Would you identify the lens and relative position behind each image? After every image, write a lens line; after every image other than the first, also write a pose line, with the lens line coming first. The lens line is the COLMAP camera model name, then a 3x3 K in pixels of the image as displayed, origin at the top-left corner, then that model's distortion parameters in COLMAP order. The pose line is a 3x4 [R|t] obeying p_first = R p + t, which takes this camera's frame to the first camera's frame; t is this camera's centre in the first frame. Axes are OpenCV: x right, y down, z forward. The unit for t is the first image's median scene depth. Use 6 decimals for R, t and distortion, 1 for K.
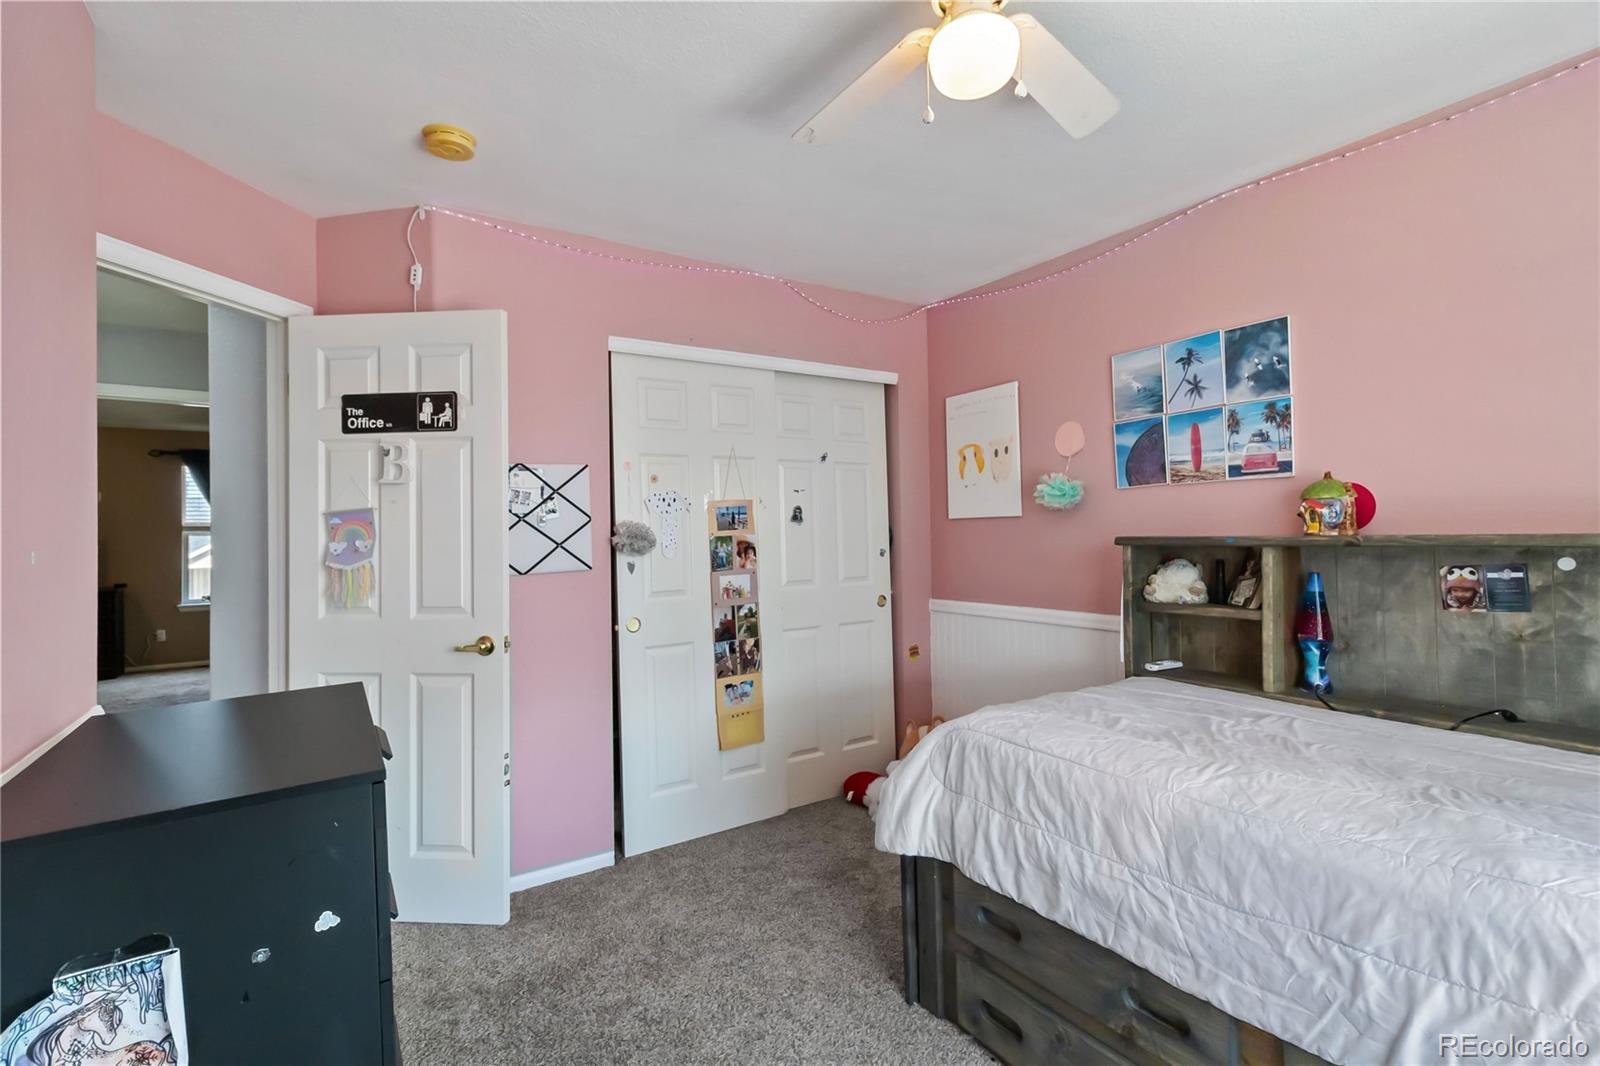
lens RADIAL K [[743.1, 0, 811.2], [0, 743.1, 527.9], [0, 0, 1]] dist [0.004598, 0.000180]
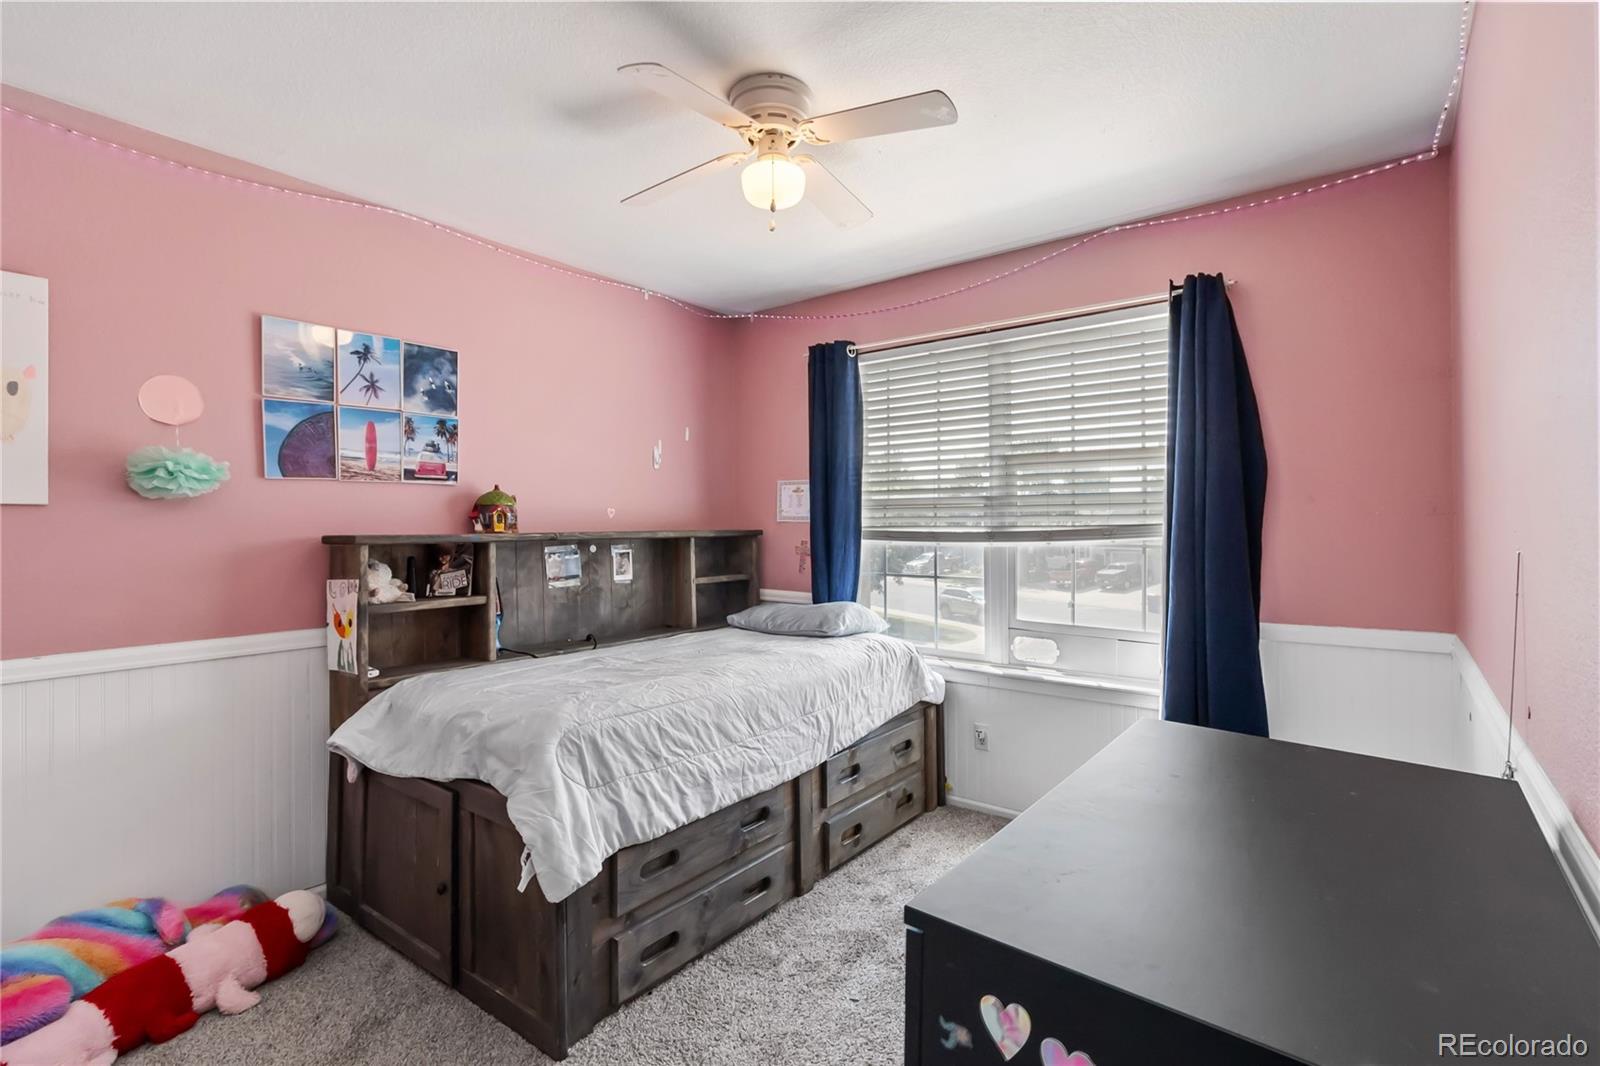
lens RADIAL K [[743.1, 0, 810.6], [0, 743.1, 530.5], [0, 0, 1]] dist [0.004598, 0.000180]
pose [[-0.328169, 0.012685, 0.944534, -0.657203], [0.005163, 0.999919, -0.011635, 0.020863], [-0.944605, 0.001058, -0.328208, 0.825877]]
